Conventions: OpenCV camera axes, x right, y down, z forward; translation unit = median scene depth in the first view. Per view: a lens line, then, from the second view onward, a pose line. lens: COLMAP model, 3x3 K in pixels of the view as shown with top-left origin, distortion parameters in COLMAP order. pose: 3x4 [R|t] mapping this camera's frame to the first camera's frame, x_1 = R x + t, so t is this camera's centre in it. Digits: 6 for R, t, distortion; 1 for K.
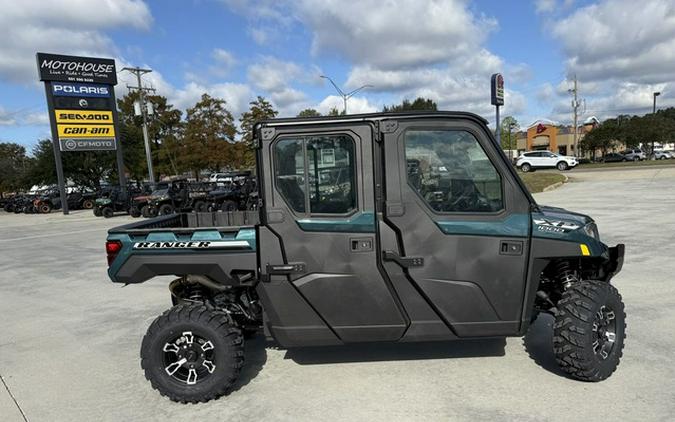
lens RADIAL K [[481.5, 0, 331.8], [0, 481.5, 250.8], [0, 0, 1]] dist [0.044821, -0.045598]
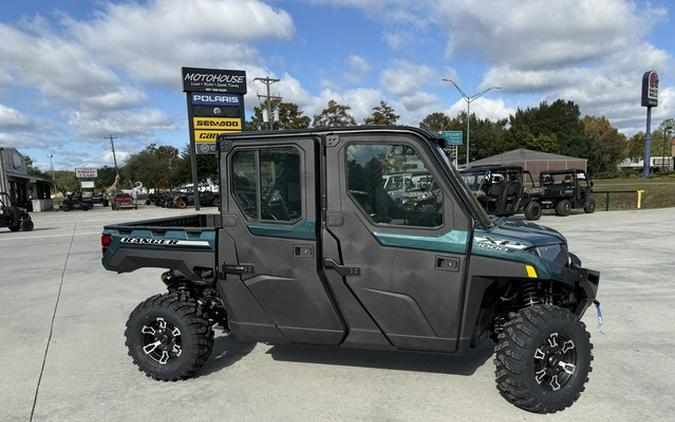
lens RADIAL K [[481.5, 0, 330.0], [0, 481.5, 253.0], [0, 0, 1]] dist [0.044821, -0.045598]
pose [[0.965225, 0.062834, -0.253755, 0.040092], [-0.063727, 0.997956, 0.004710, -0.001795], [0.253533, 0.011625, 0.967257, -0.000960]]
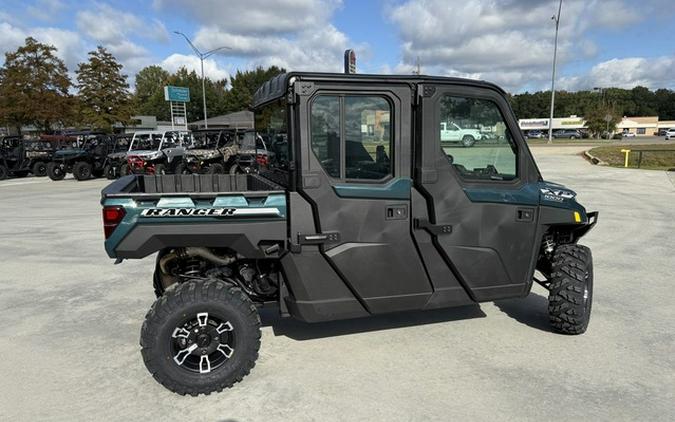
lens RADIAL K [[481.5, 0, 332.6], [0, 481.5, 230.1], [0, 0, 1]] dist [0.044821, -0.045598]
pose [[0.951720, -0.010217, 0.306798, -0.036903], [0.003134, 0.999717, 0.023572, 0.000036], [-0.306952, -0.021473, 0.951483, 0.012194]]
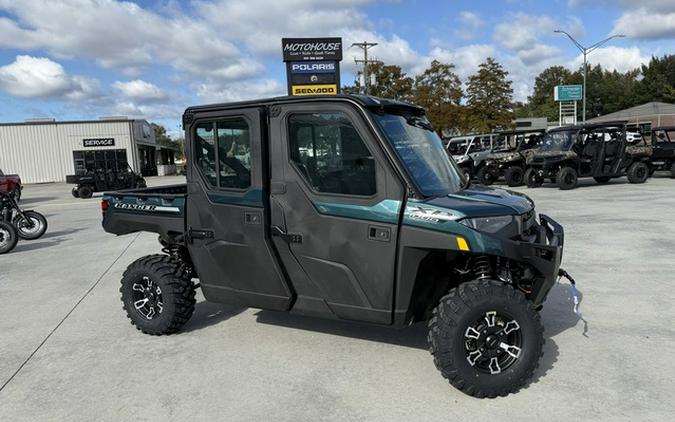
lens RADIAL K [[481.5, 0, 328.2], [0, 481.5, 209.2], [0, 0, 1]] dist [0.044821, -0.045598]
pose [[0.882264, 0.069342, -0.465621, 0.074767], [-0.074199, 0.997212, 0.007916, -0.005633], [0.464871, 0.027564, 0.884949, 0.011202]]
